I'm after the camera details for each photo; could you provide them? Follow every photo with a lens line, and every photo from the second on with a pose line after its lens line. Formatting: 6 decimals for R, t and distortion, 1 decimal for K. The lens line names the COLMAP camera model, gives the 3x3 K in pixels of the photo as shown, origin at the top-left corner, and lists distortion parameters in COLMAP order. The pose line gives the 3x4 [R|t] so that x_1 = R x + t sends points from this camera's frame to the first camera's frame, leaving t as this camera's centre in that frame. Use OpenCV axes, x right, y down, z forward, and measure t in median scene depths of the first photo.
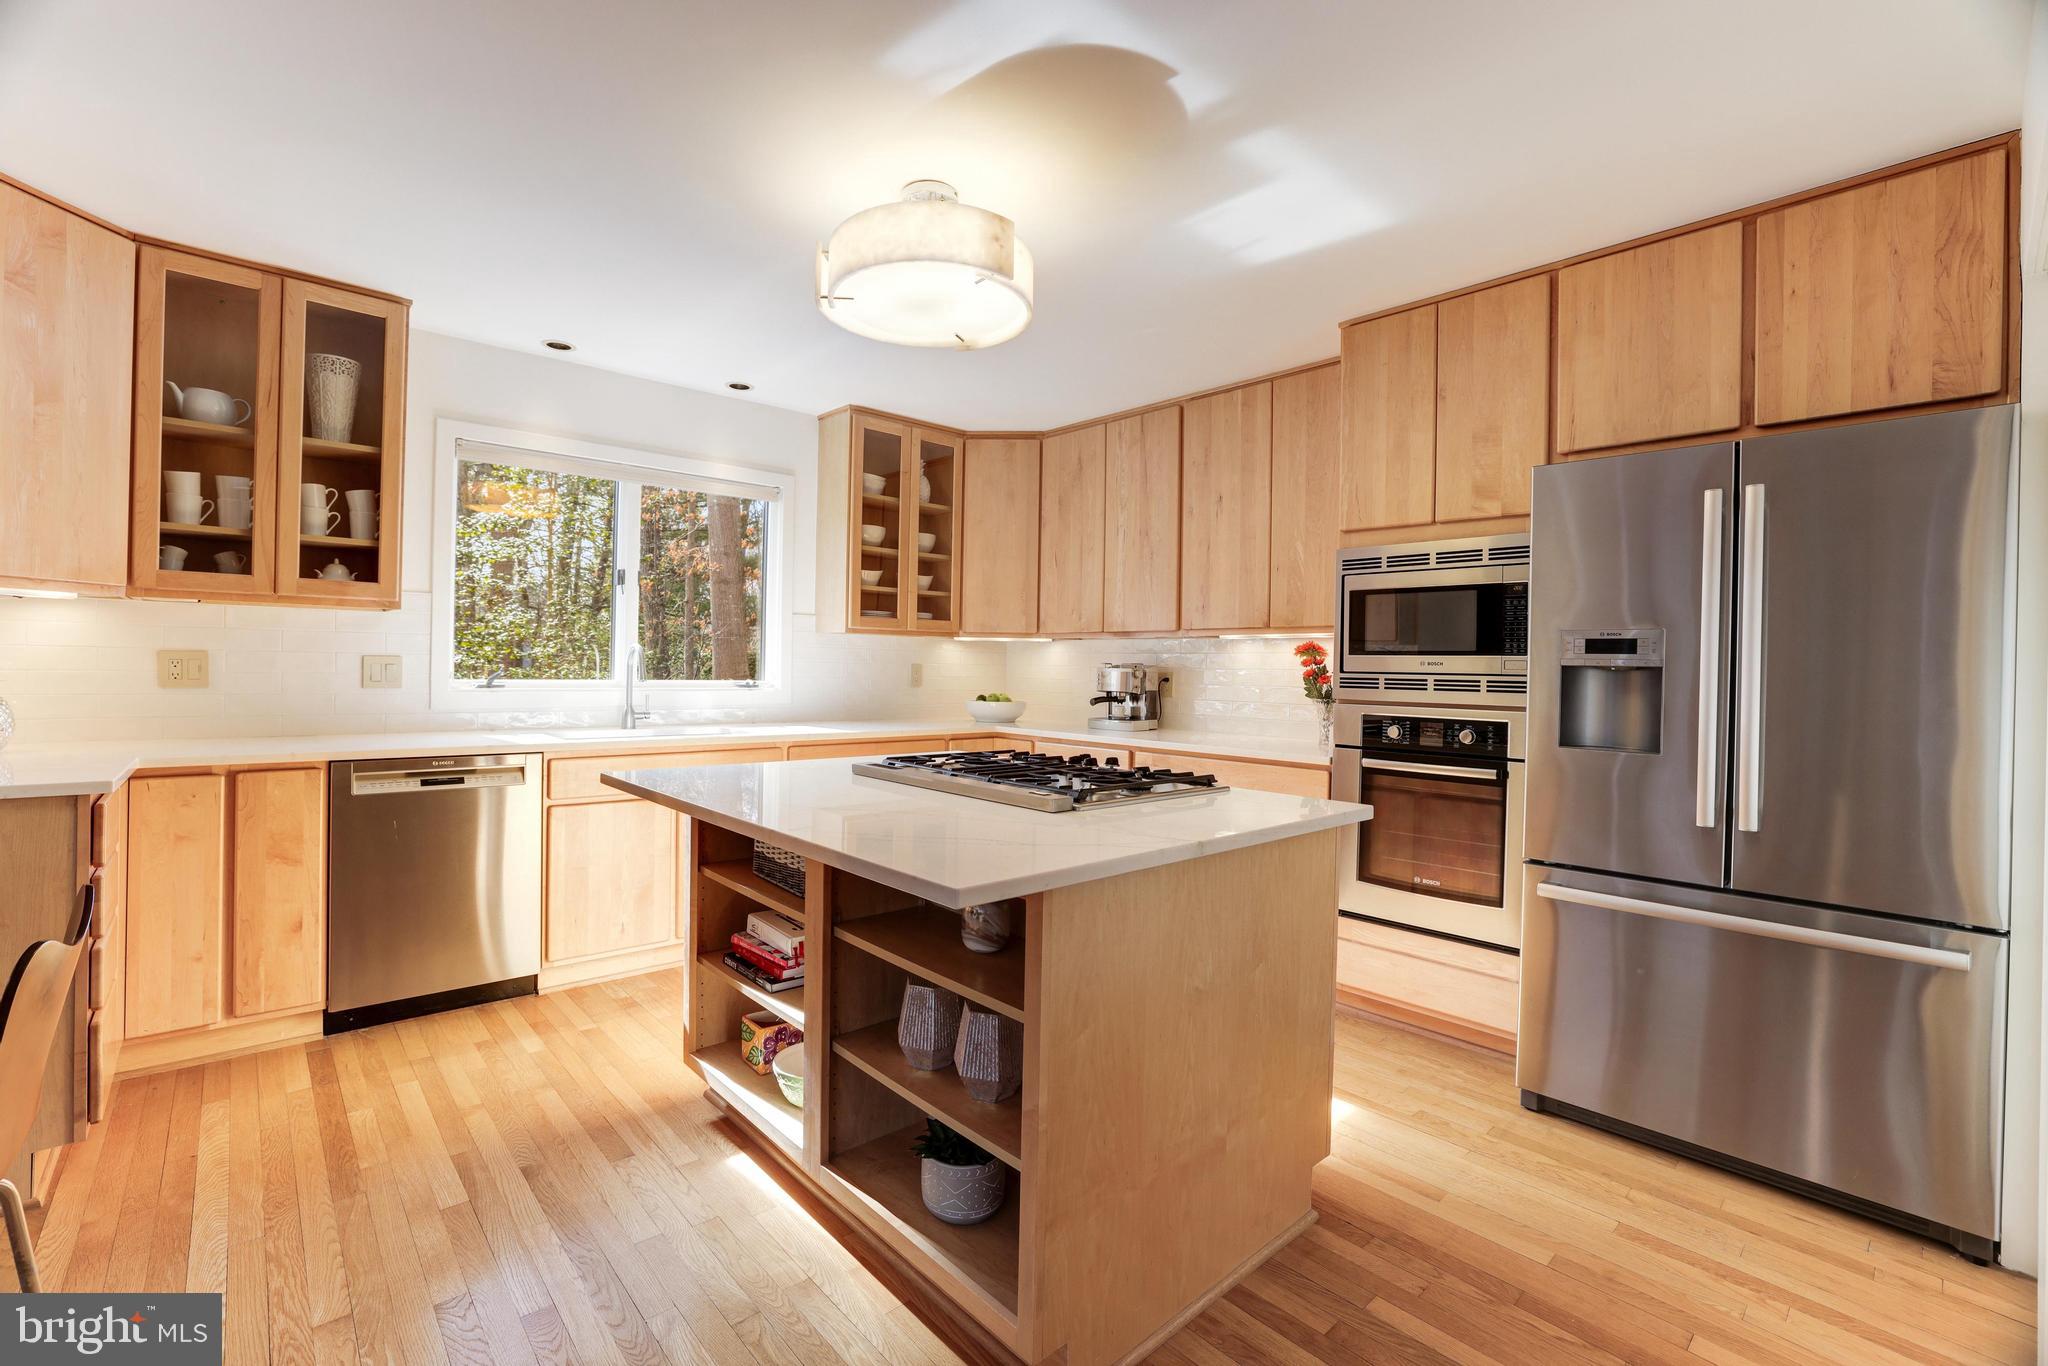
lens RADIAL K [[891.3, 0, 1027.1], [0, 891.3, 664.4], [0, 0, 1]] dist [-0.000750, 0.000372]
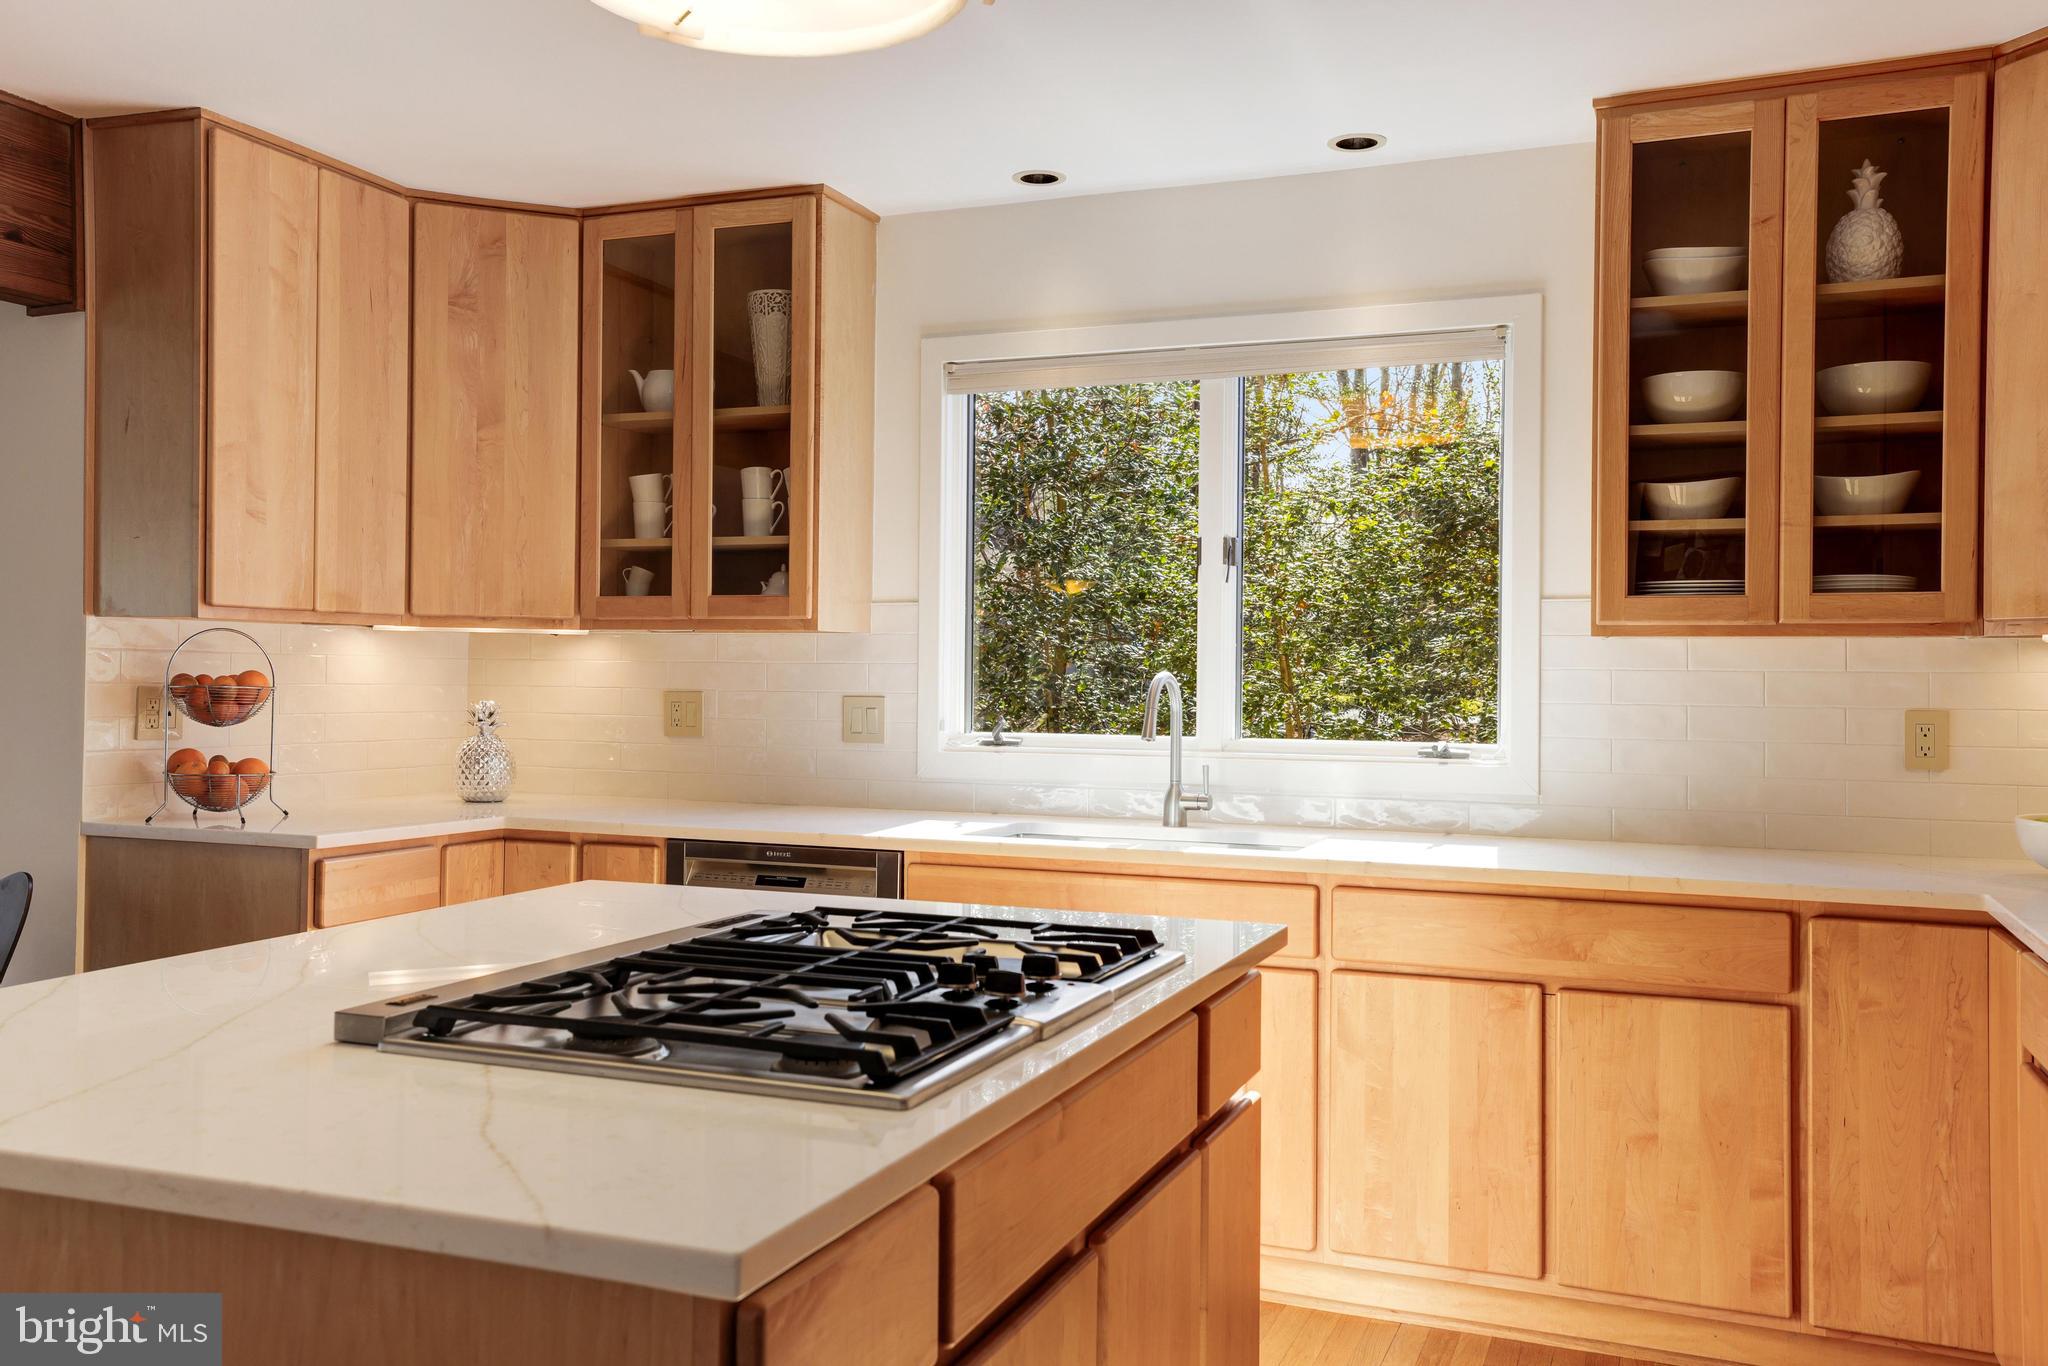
lens RADIAL K [[1681.8, 0, 1024.0], [0, 1681.8, 683.0], [0, 0, 1]] dist [-0.039746, 0.133640]
pose [[0.450194, -0.008920, -0.892886, 0.567131], [-0.000684, 0.999946, -0.010334, -0.007463], [0.892930, 0.005263, 0.450164, 0.580202]]
